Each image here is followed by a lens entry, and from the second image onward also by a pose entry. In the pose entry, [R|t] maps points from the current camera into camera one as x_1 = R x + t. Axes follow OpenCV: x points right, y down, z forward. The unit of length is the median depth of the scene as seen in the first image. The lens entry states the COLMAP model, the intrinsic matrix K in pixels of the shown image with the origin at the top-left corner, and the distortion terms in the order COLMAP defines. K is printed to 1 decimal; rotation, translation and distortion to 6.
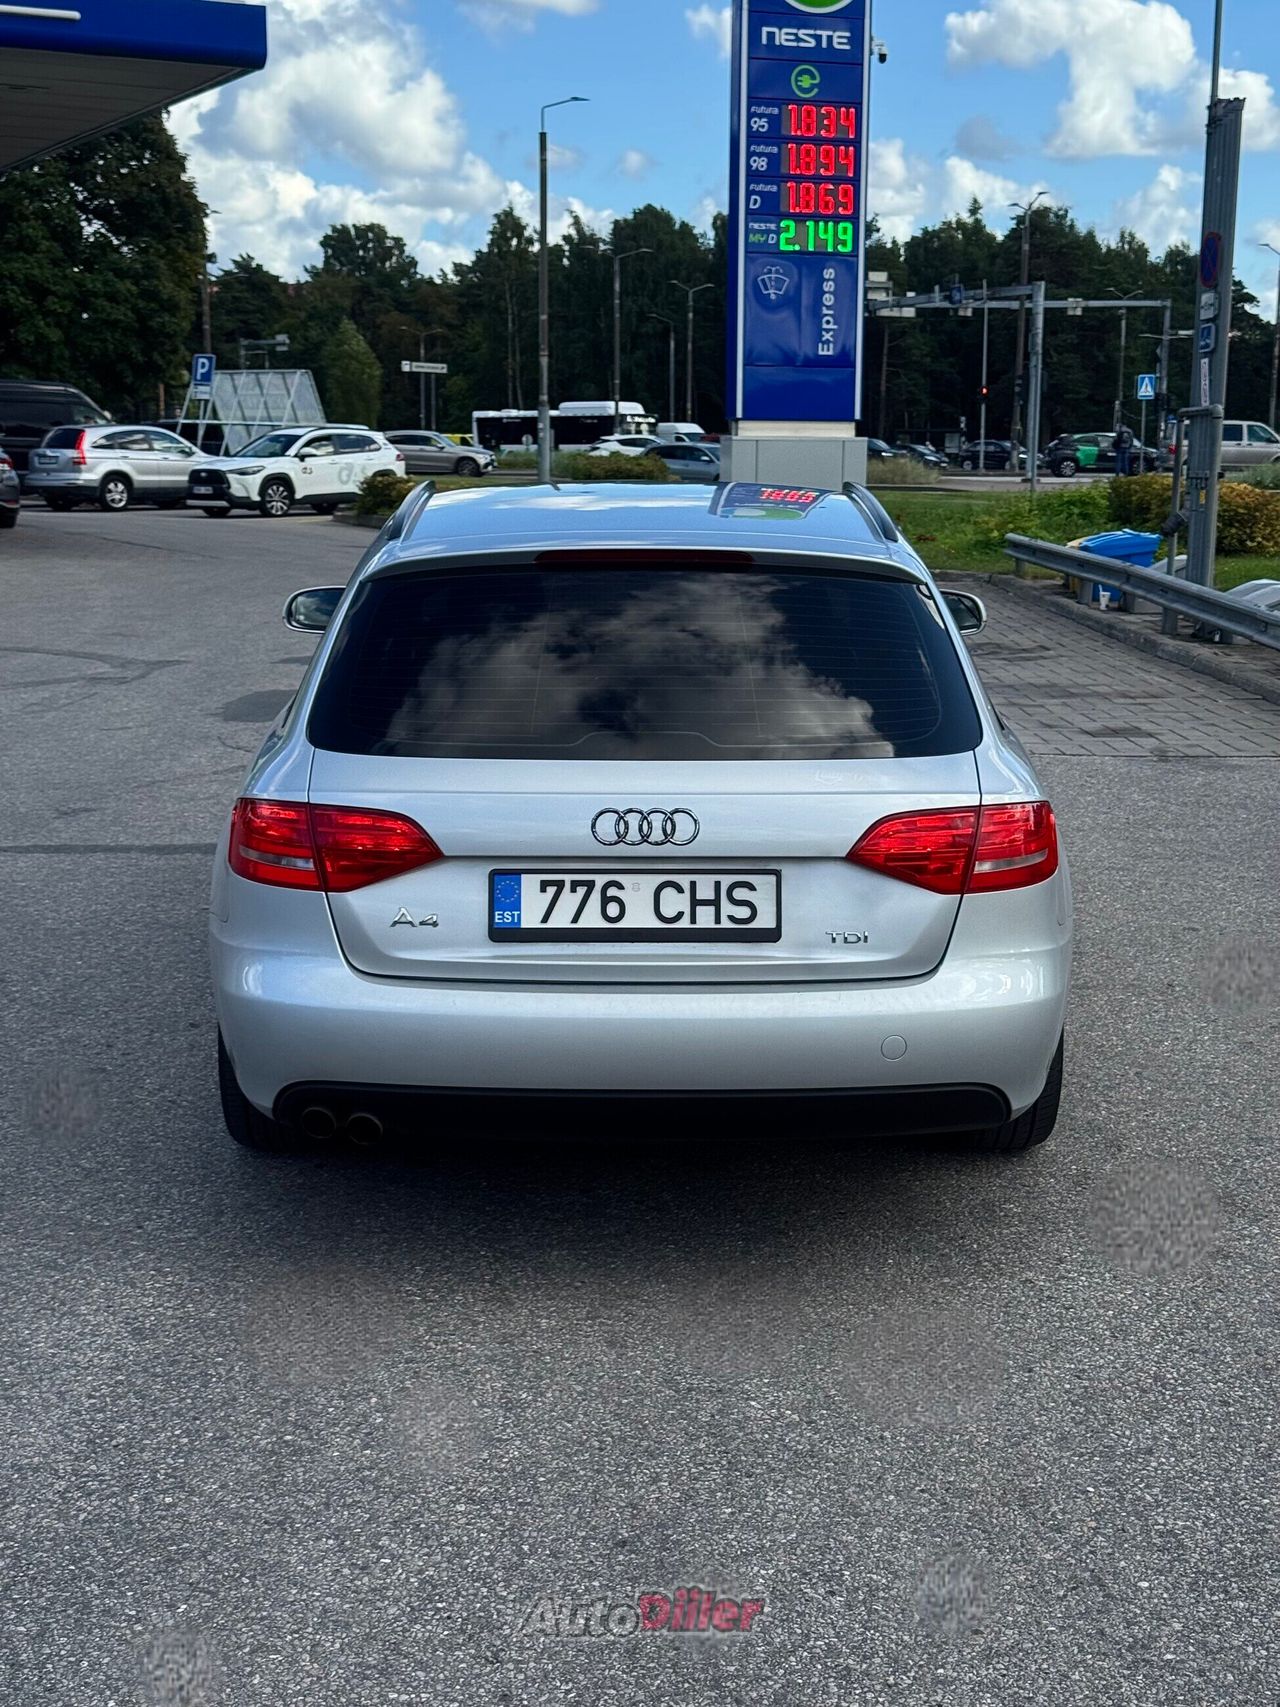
lens RADIAL K [[2380.4, 0, 624.2], [0, 2380.4, 853.0], [0, 0, 1]] dist [0.122873, 0.000000]
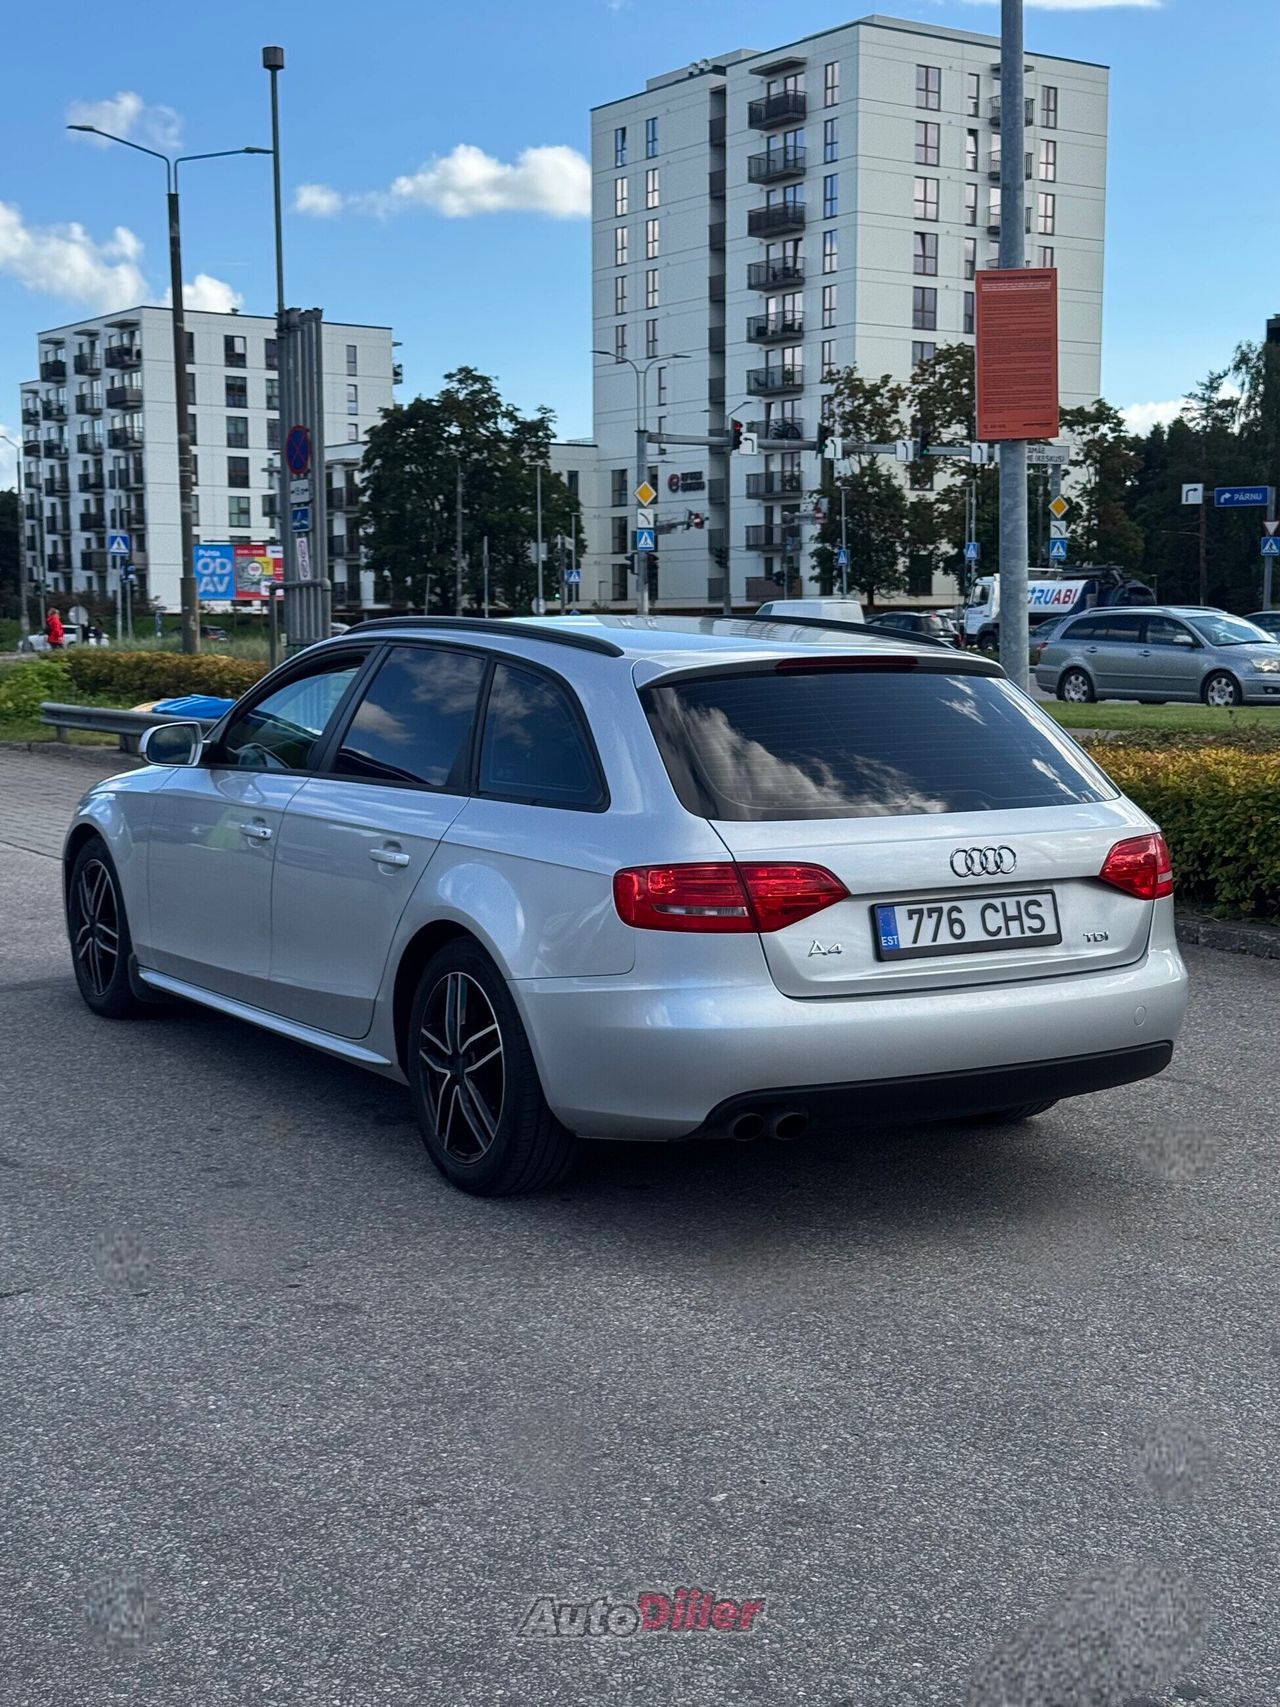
lens RADIAL K [[2380.4, 0, 632.4], [0, 2380.4, 853.1], [0, 0, 1]] dist [0.122873, 0.000000]
pose [[0.859418, -0.056781, 0.508111, -0.797588], [0.095146, 0.994216, -0.049827, 0.030437], [-0.502343, 0.091167, 0.859849, -0.017306]]
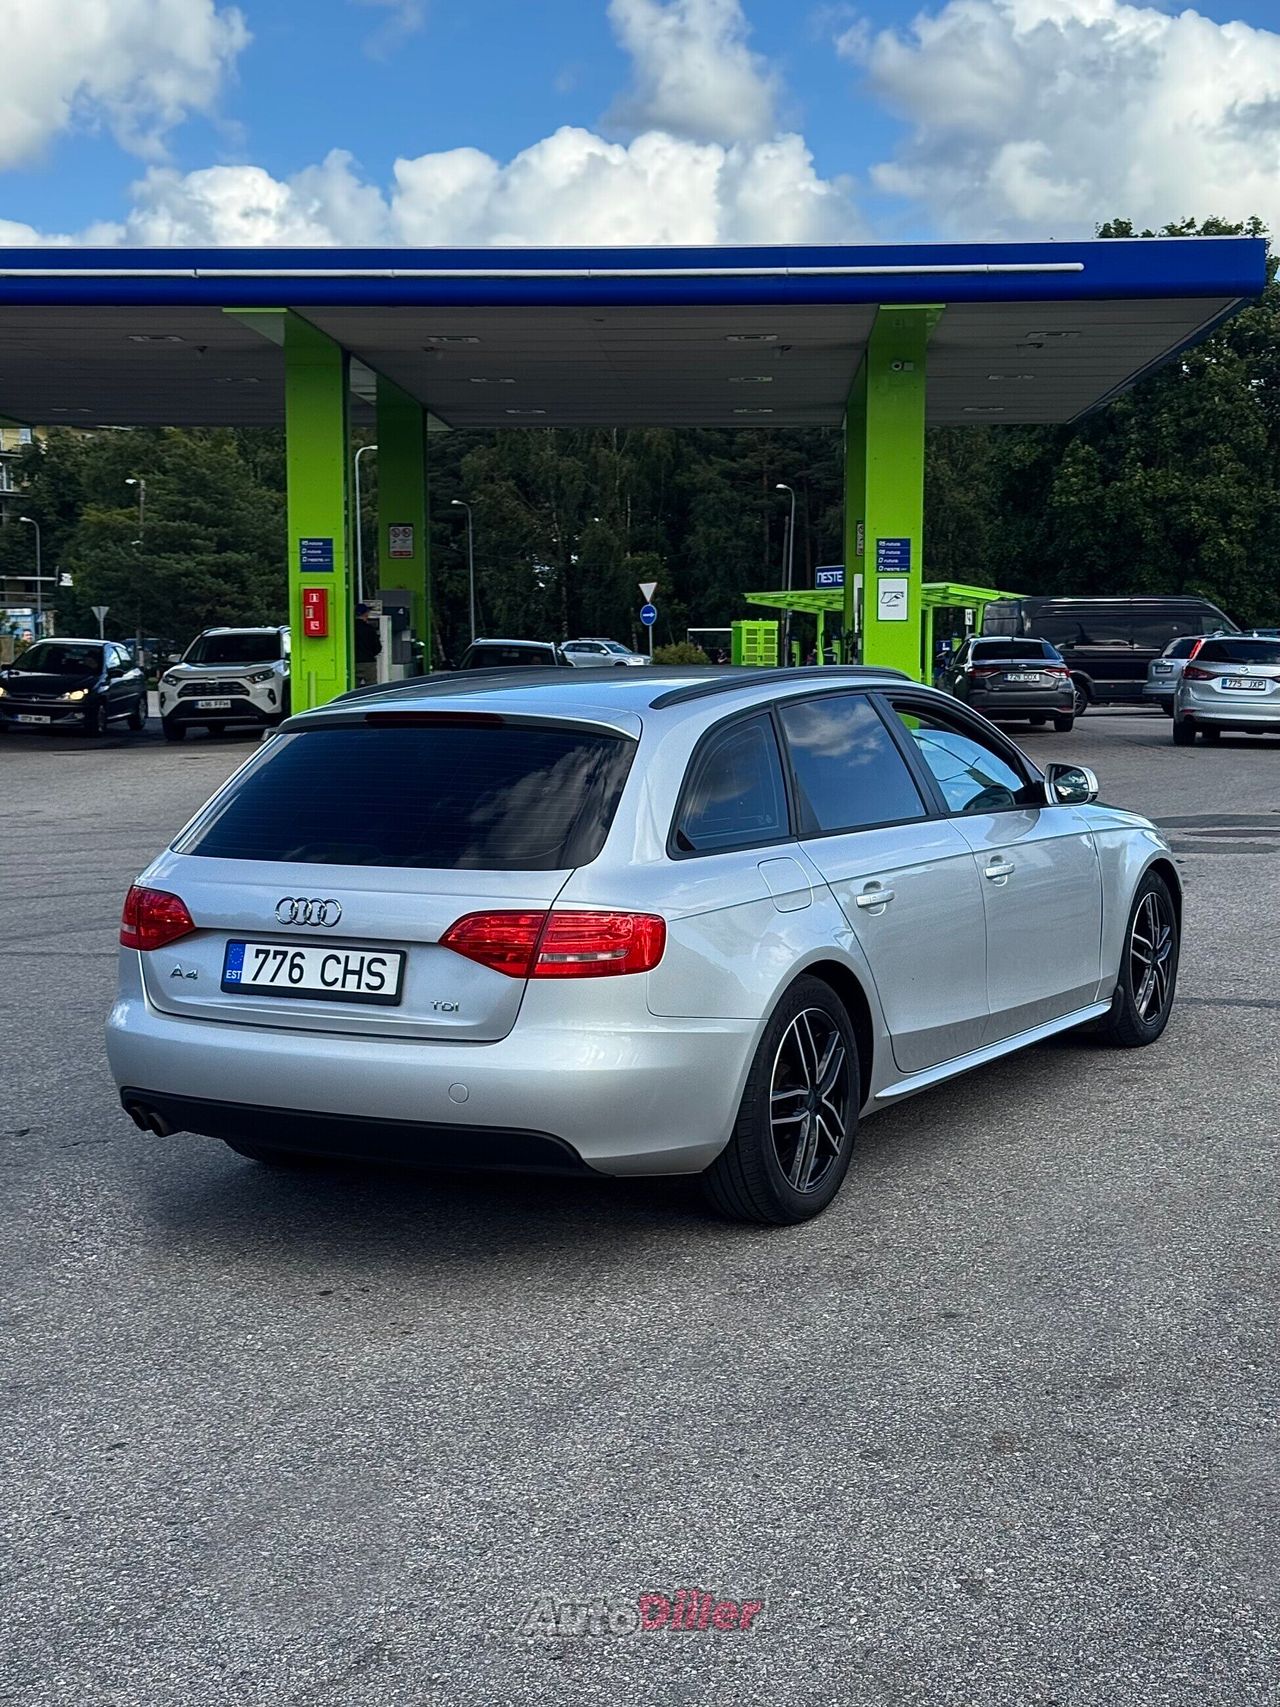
lens RADIAL K [[2380.4, 0, 649.4], [0, 2380.4, 863.8], [0, 0, 1]] dist [0.122873, 0.000000]
pose [[0.871994, 0.036693, -0.488139, 0.814830], [-0.076837, 0.995085, -0.062459, 0.030736], [0.483448, 0.091971, 0.870528, -0.076166]]
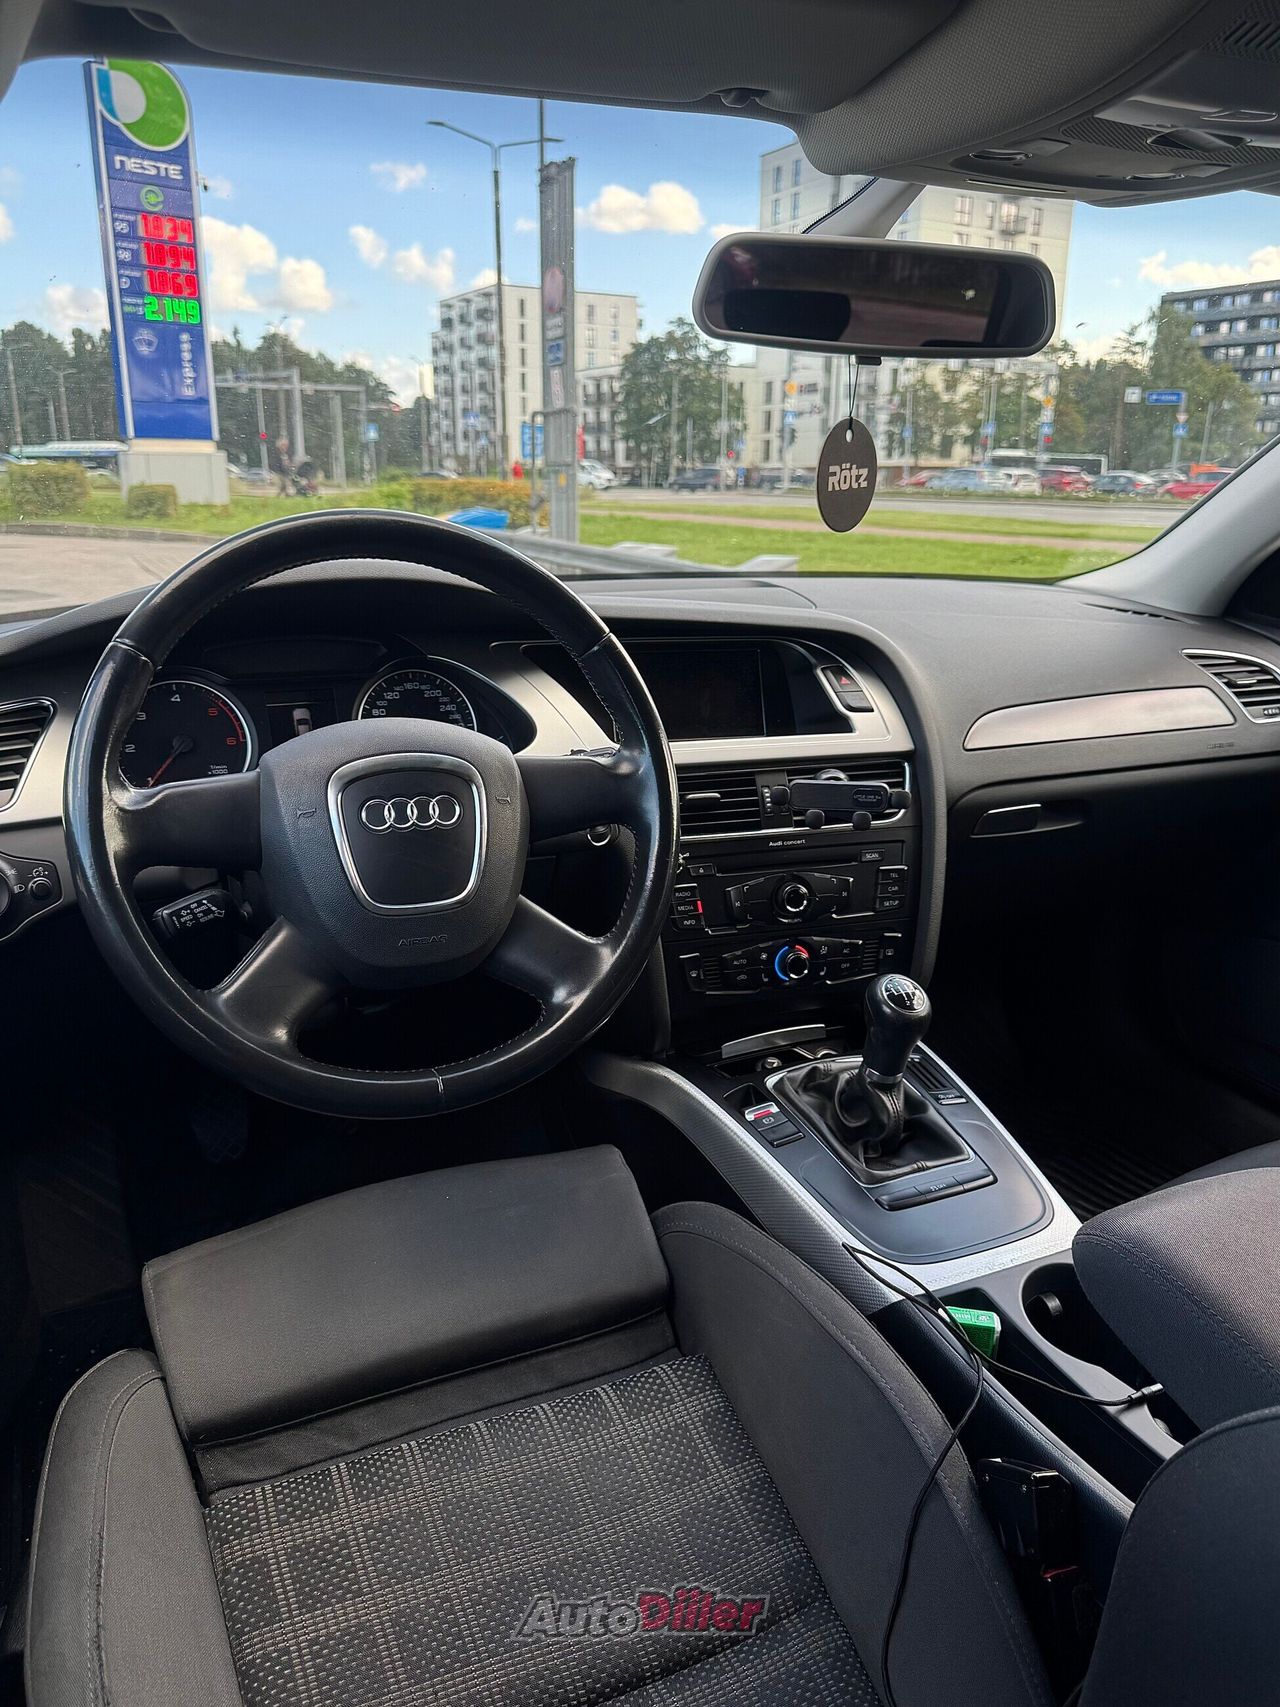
lens RADIAL K [[1256.6, 0, 642.5], [0, 1256.6, 868.4], [0, 0, 1]] dist [-0.016035, -0.008058]
pose [[0.903522, -0.123580, 0.410336, -0.119463], [0.067611, 0.986633, 0.148268, -0.145399], [-0.423175, -0.106220, 0.899800, 1.397955]]
